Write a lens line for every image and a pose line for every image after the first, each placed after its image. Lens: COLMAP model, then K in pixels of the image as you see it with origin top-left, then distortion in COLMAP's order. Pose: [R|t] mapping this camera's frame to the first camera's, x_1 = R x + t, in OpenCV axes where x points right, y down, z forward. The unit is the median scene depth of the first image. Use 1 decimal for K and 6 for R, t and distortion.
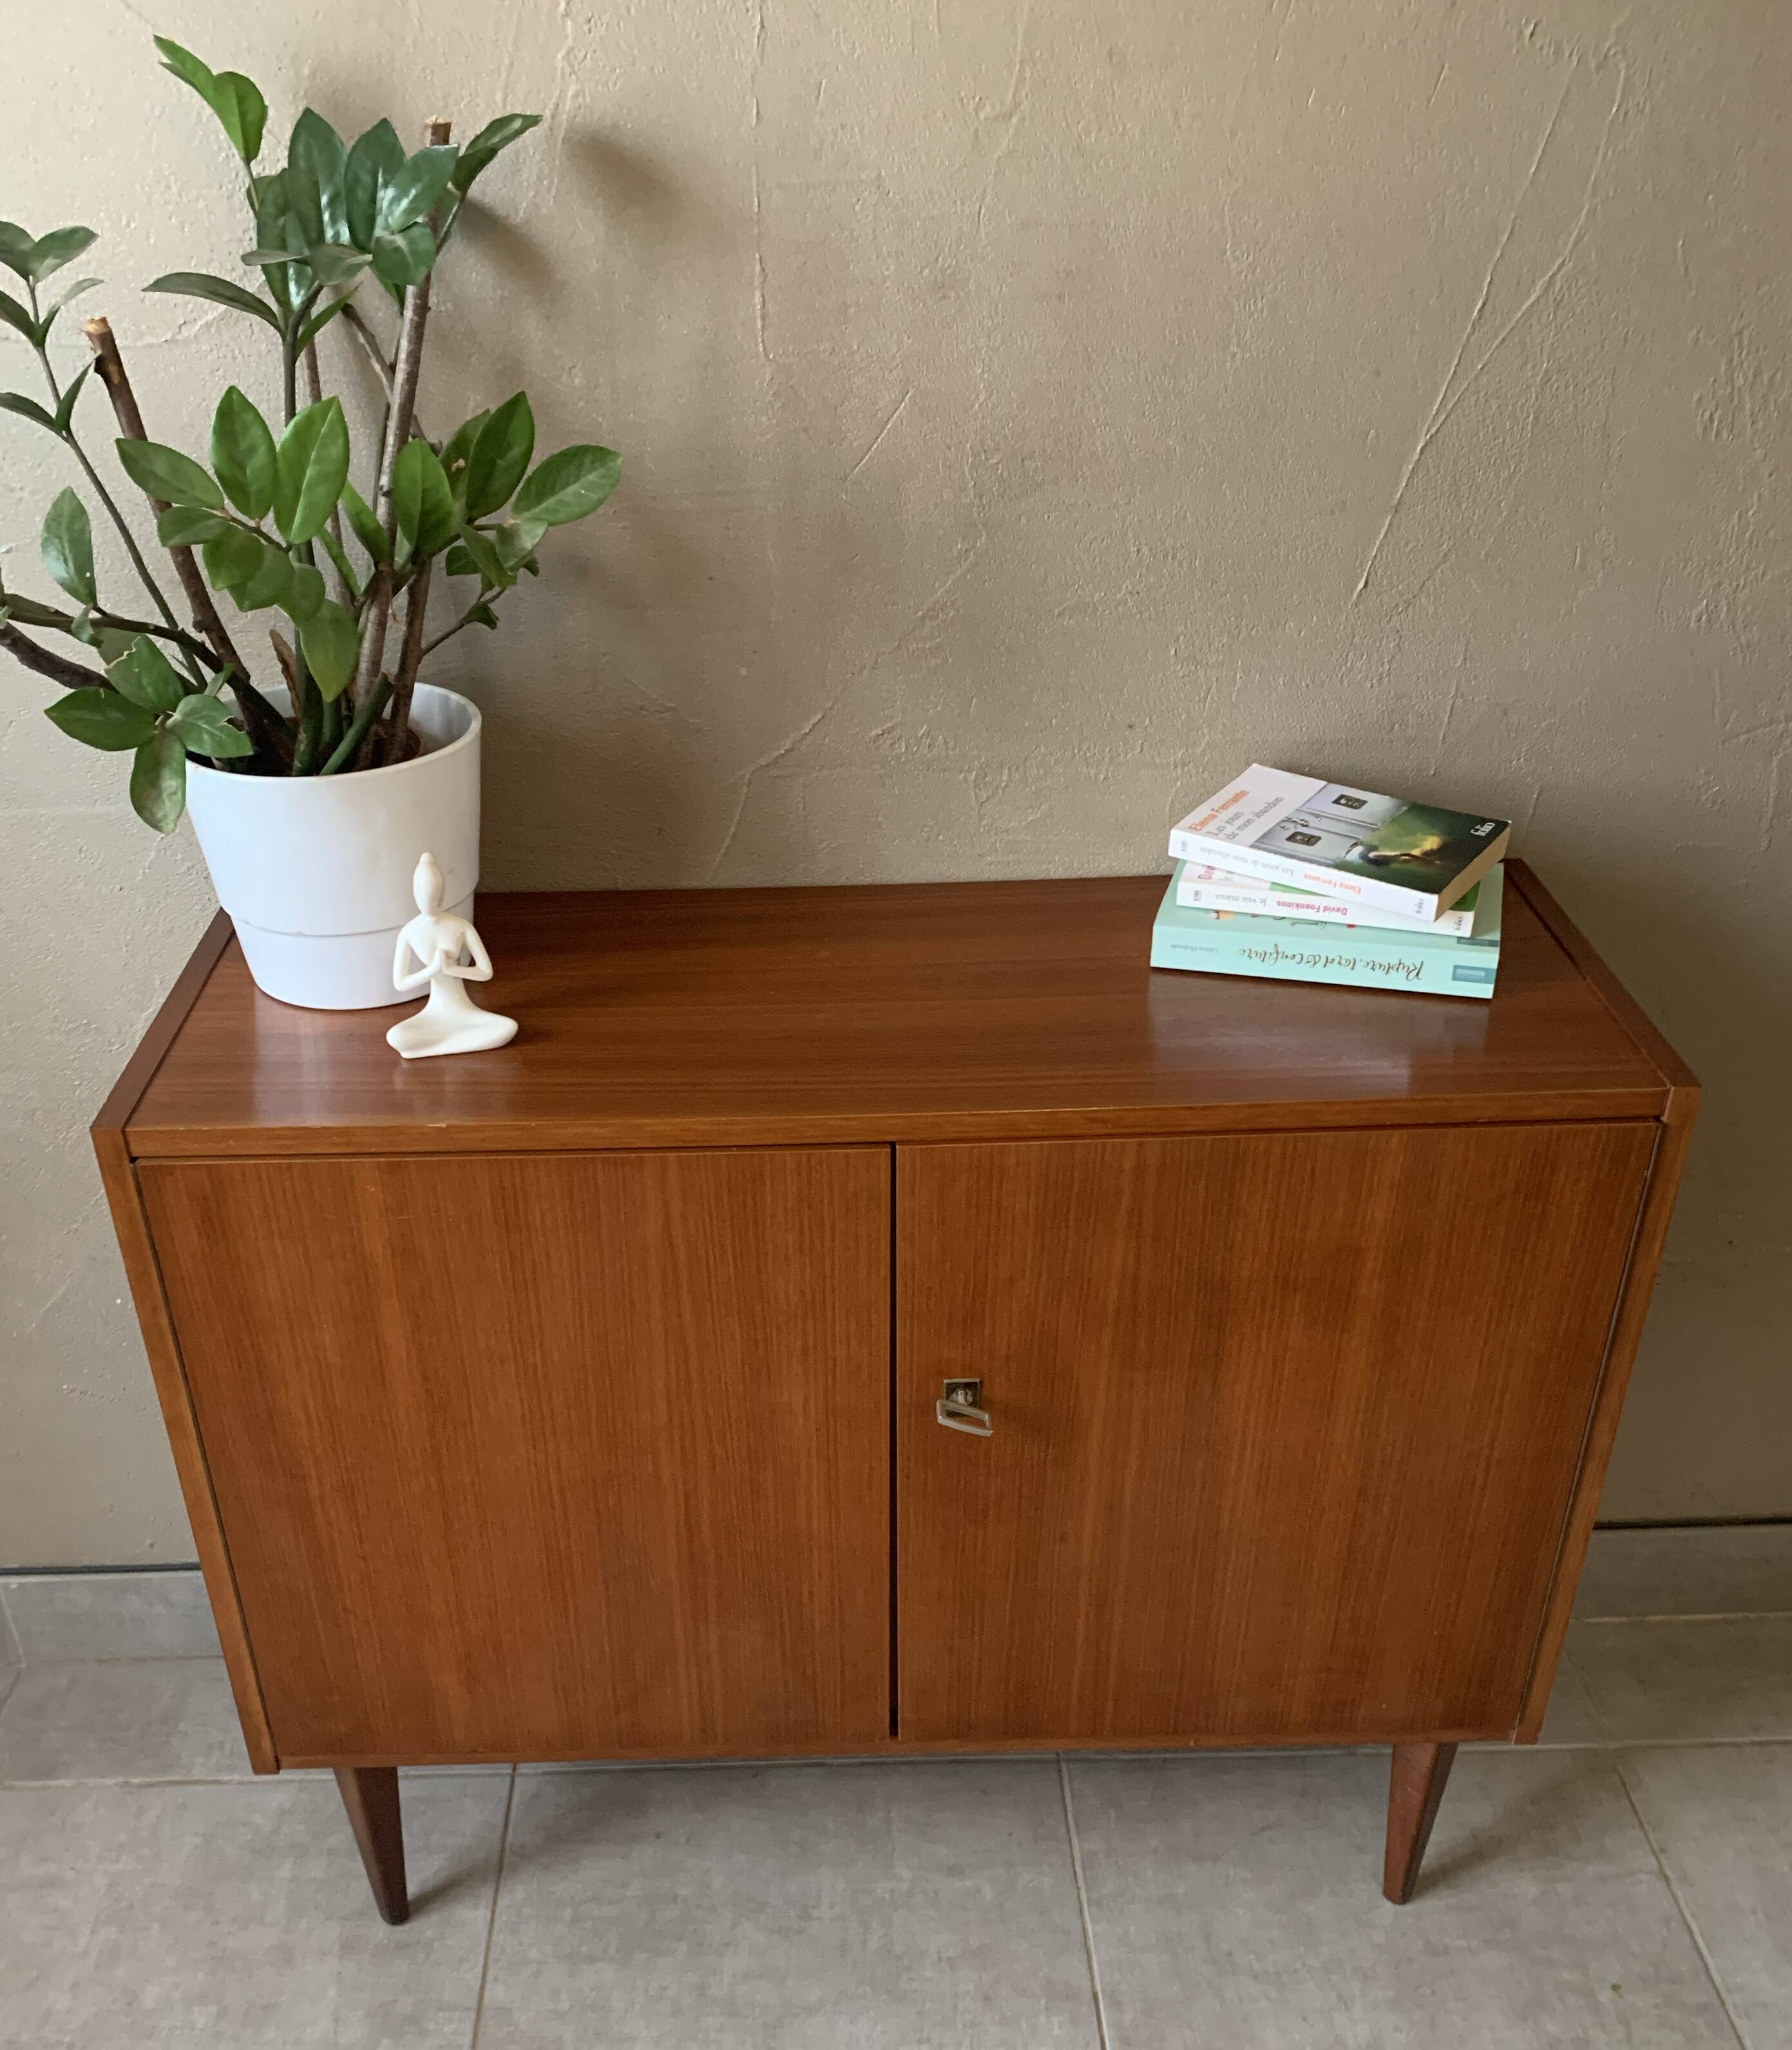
lens RADIAL K [[1990.5, 0, 810.9], [0, 1990.5, 1288.2], [0, 0, 1]] dist [0.122749, -0.313821]
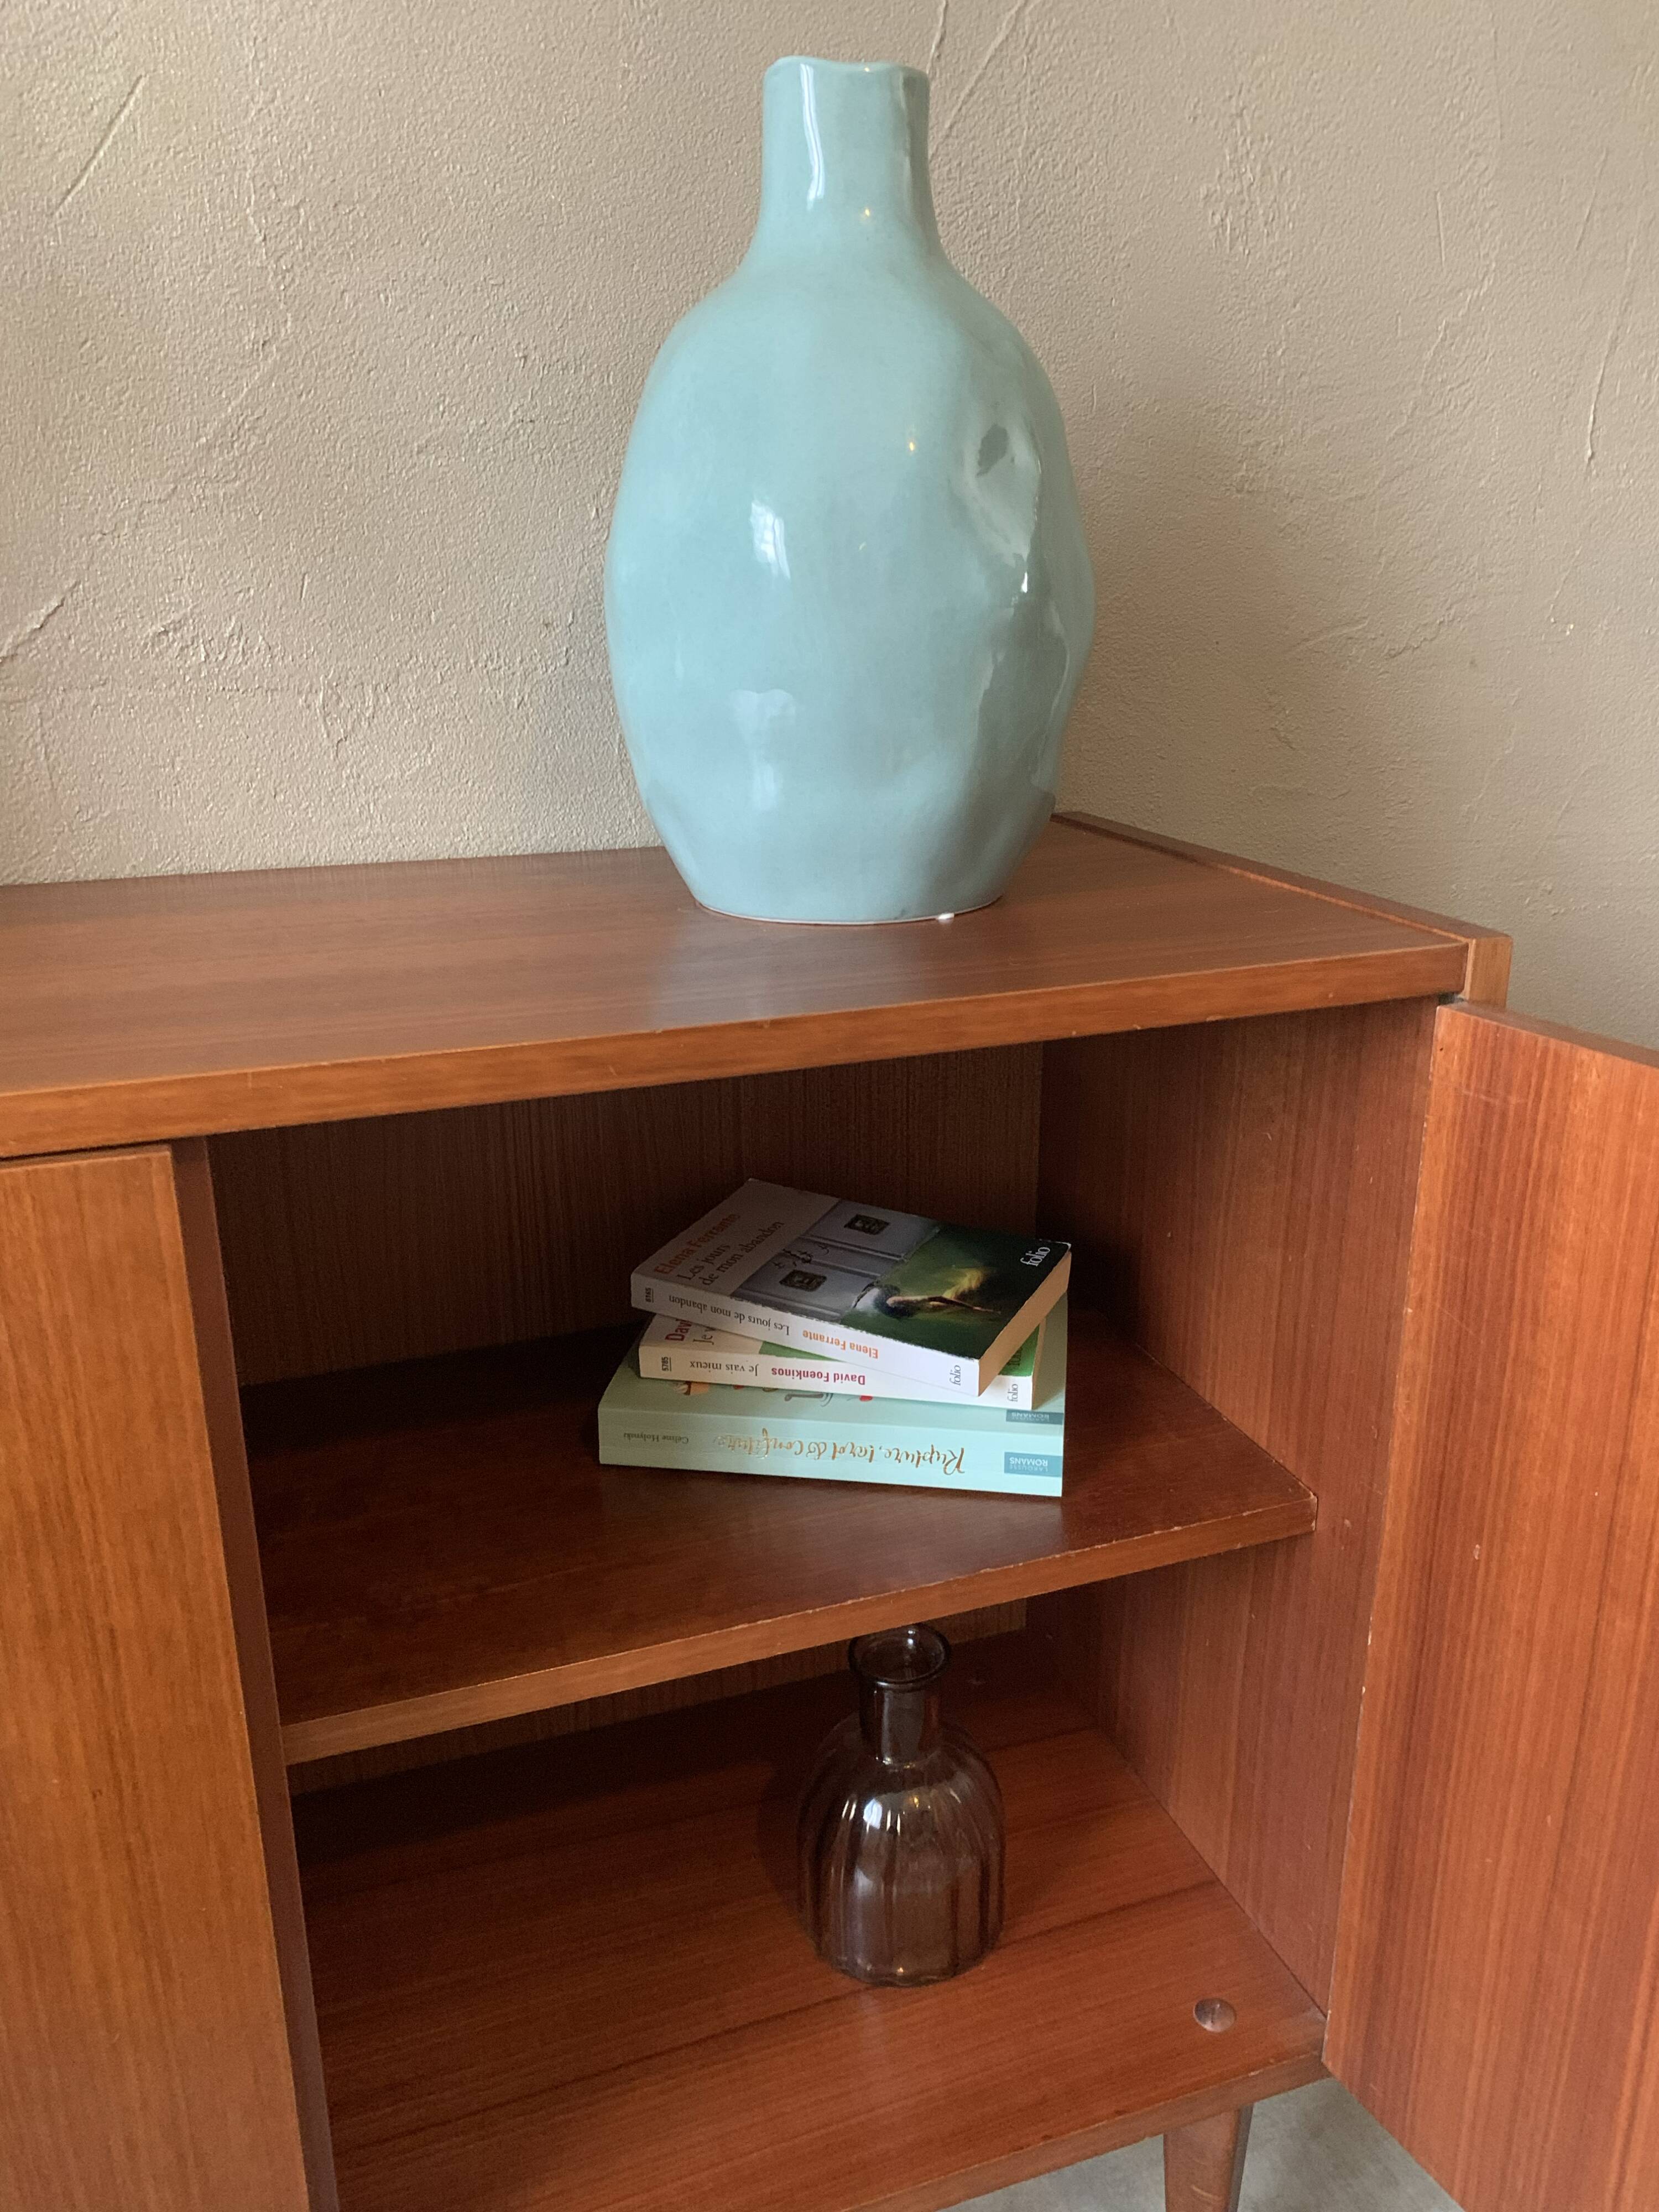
lens RADIAL K [[1709.7, 0, 828.8], [0, 1709.7, 1112.1], [0, 0, 1]] dist [-0.000478, 0.006698]
pose [[0.946077, -0.086103, 0.312288, 0.054787], [0.168617, 0.954030, -0.247782, 0.044445], [-0.276598, 0.287078, 0.917104, 0.501050]]
